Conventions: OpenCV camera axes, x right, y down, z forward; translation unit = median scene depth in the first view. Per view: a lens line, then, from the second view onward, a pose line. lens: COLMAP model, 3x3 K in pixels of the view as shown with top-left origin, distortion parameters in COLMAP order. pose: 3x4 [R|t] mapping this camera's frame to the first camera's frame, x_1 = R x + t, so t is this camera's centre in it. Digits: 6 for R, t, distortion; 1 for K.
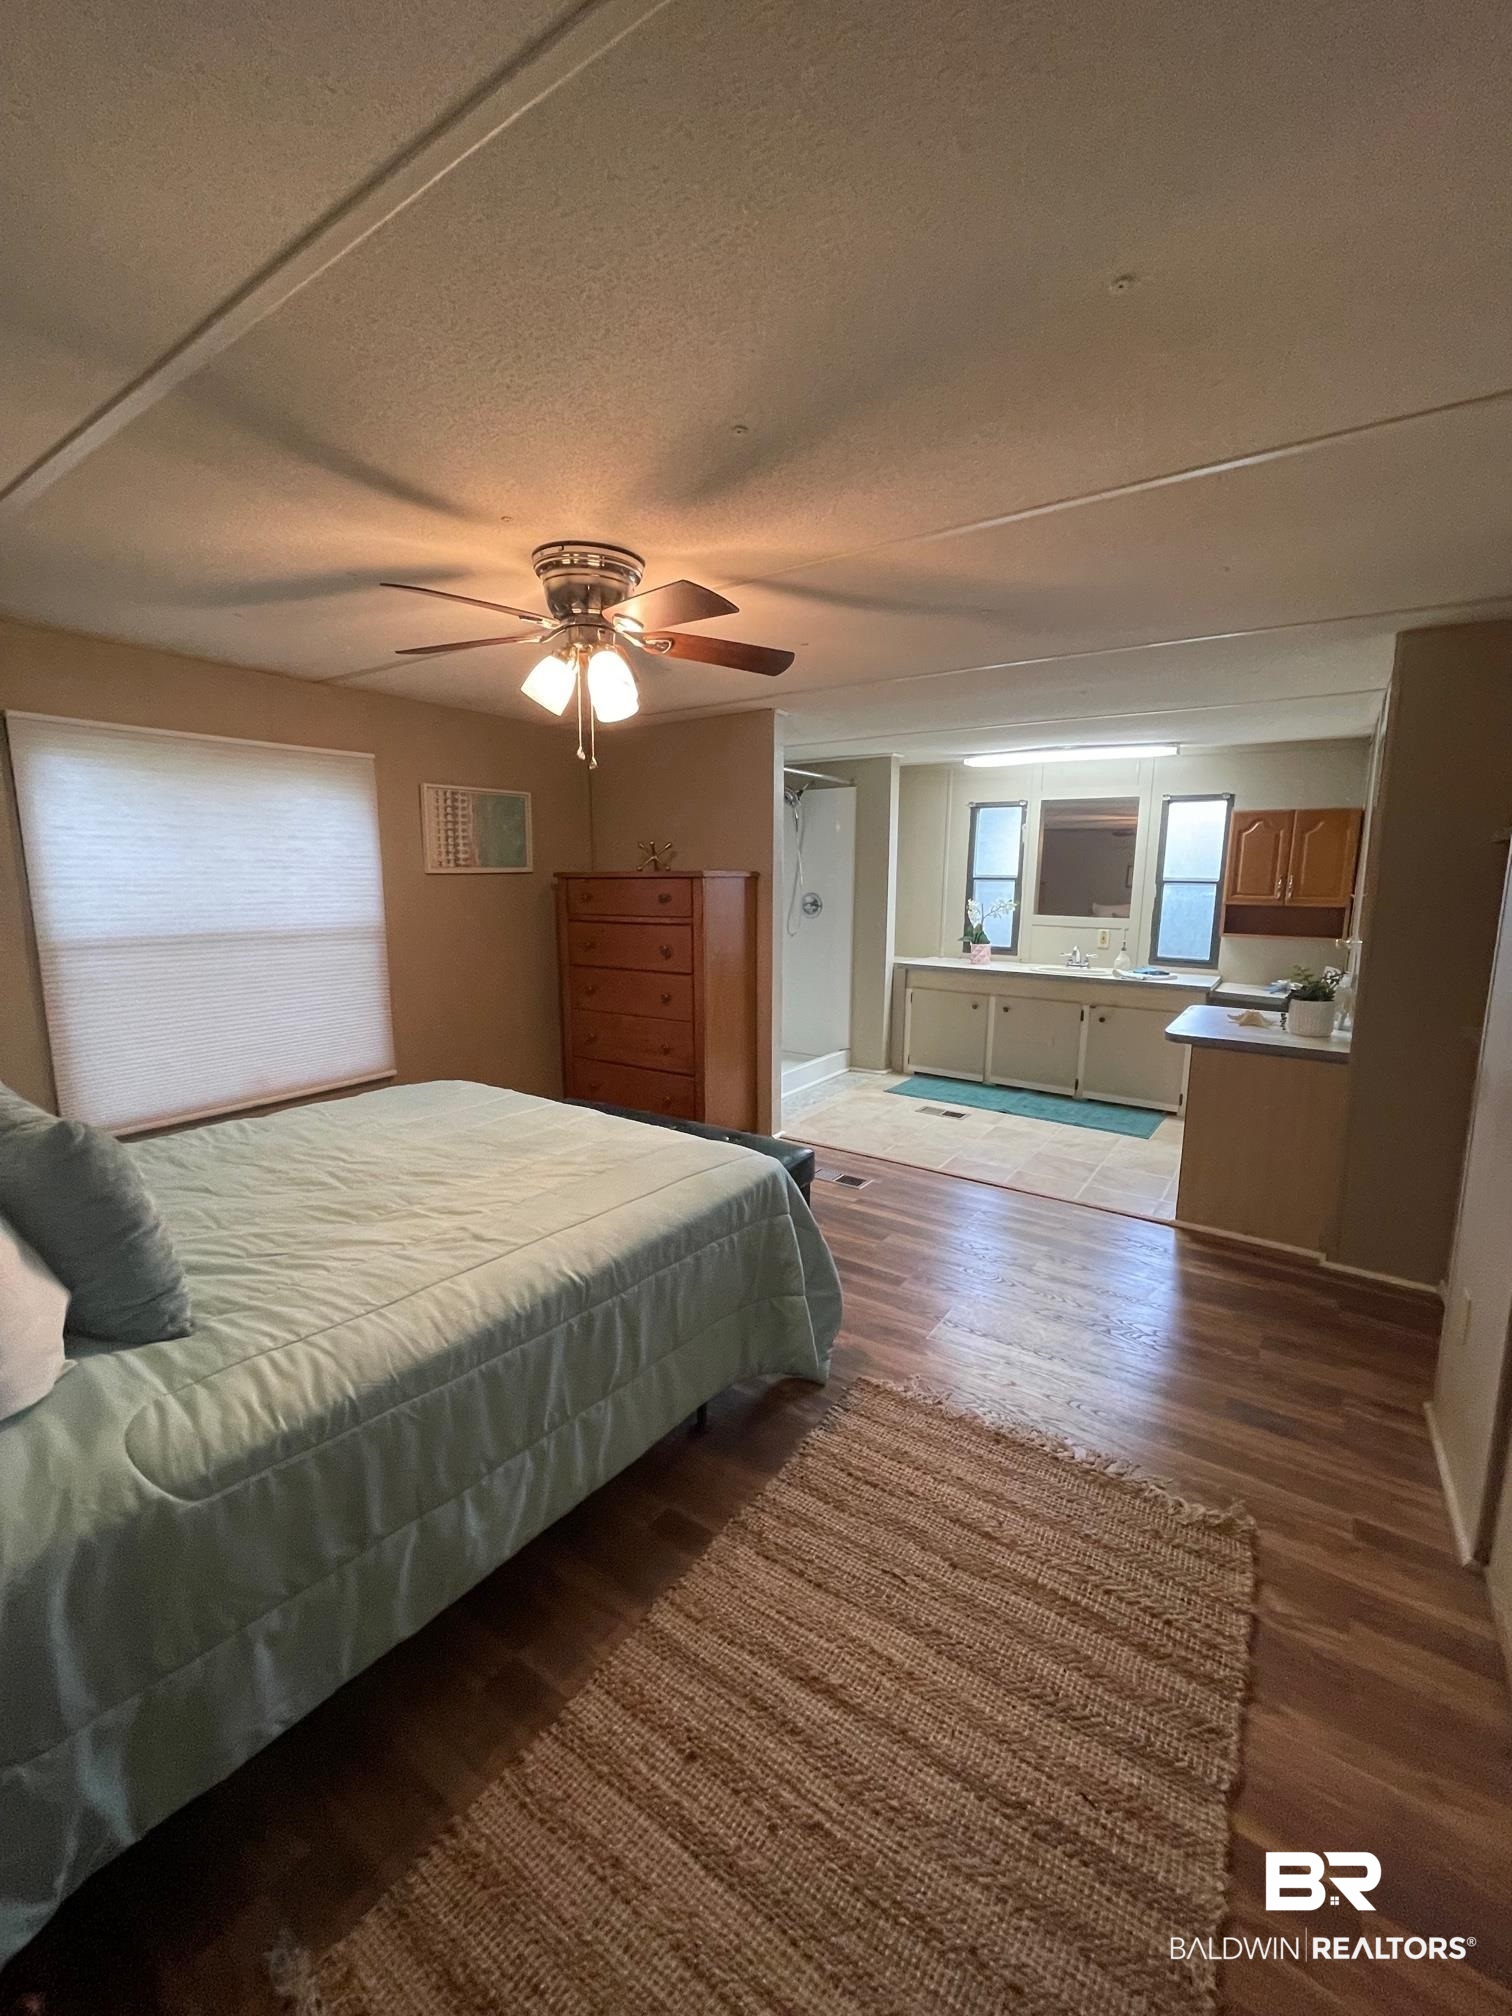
lens RADIAL K [[812.9, 0, 756.0], [0, 812.9, 1008.0], [0, 0, 1]] dist [-0.002006, -0.000346]
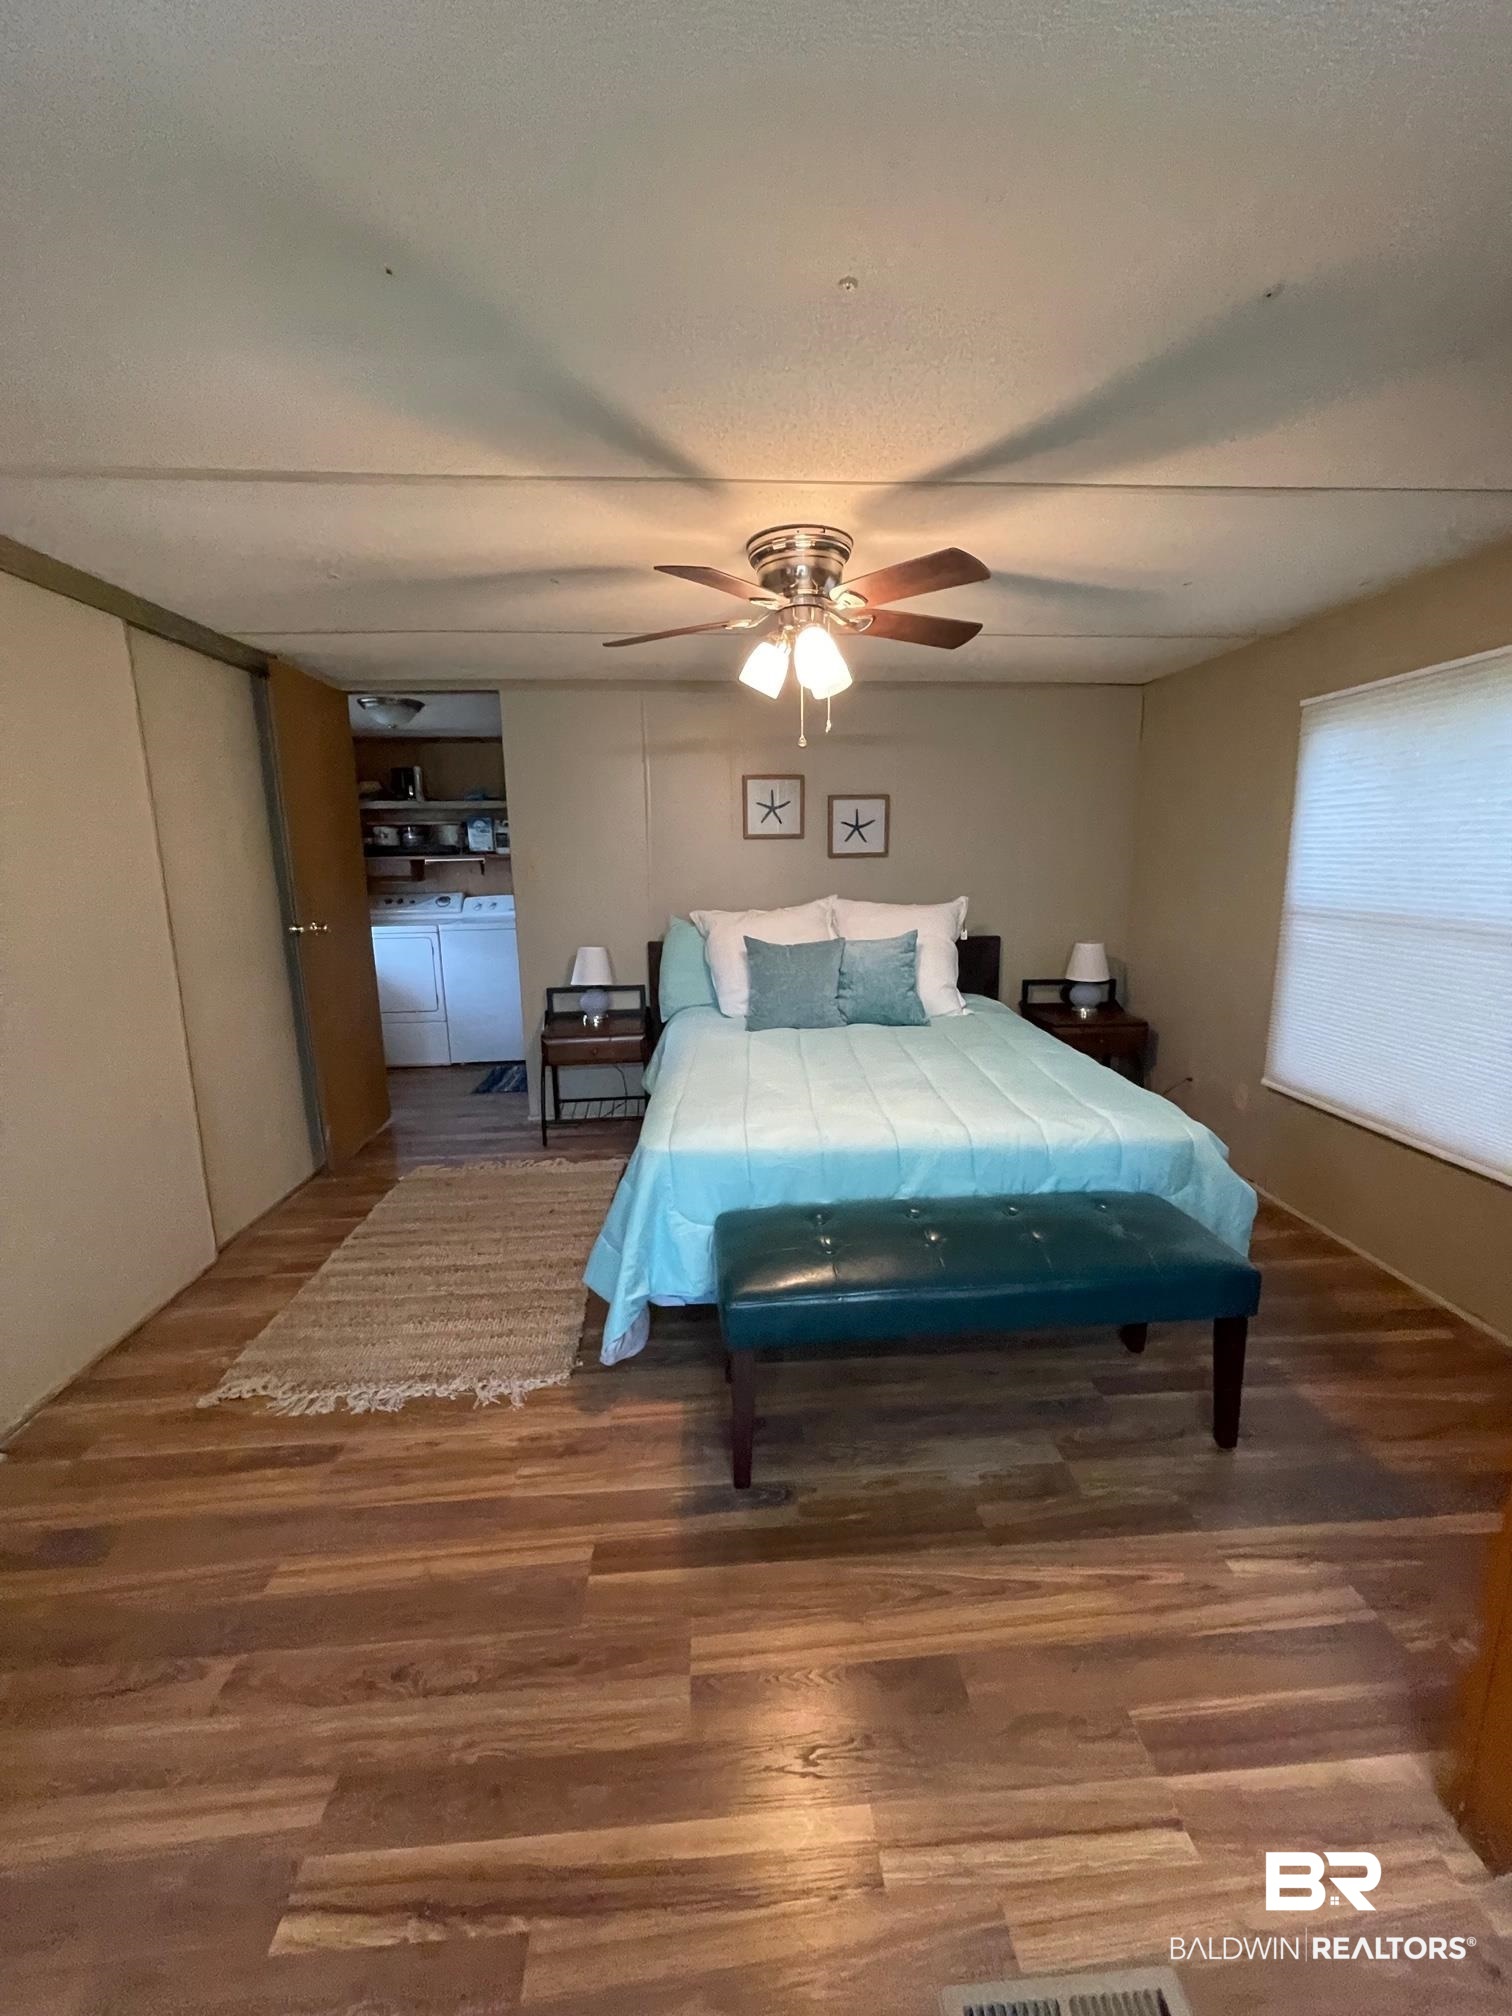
lens RADIAL K [[812.9, 0, 756.0], [0, 812.9, 1008.0], [0, 0, 1]] dist [-0.002006, -0.000346]
pose [[-0.782498, 0.116312, -0.611693, 0.539237], [-0.095473, 0.948368, 0.302462, -0.286517], [0.615289, 0.295076, -0.730992, 1.861029]]
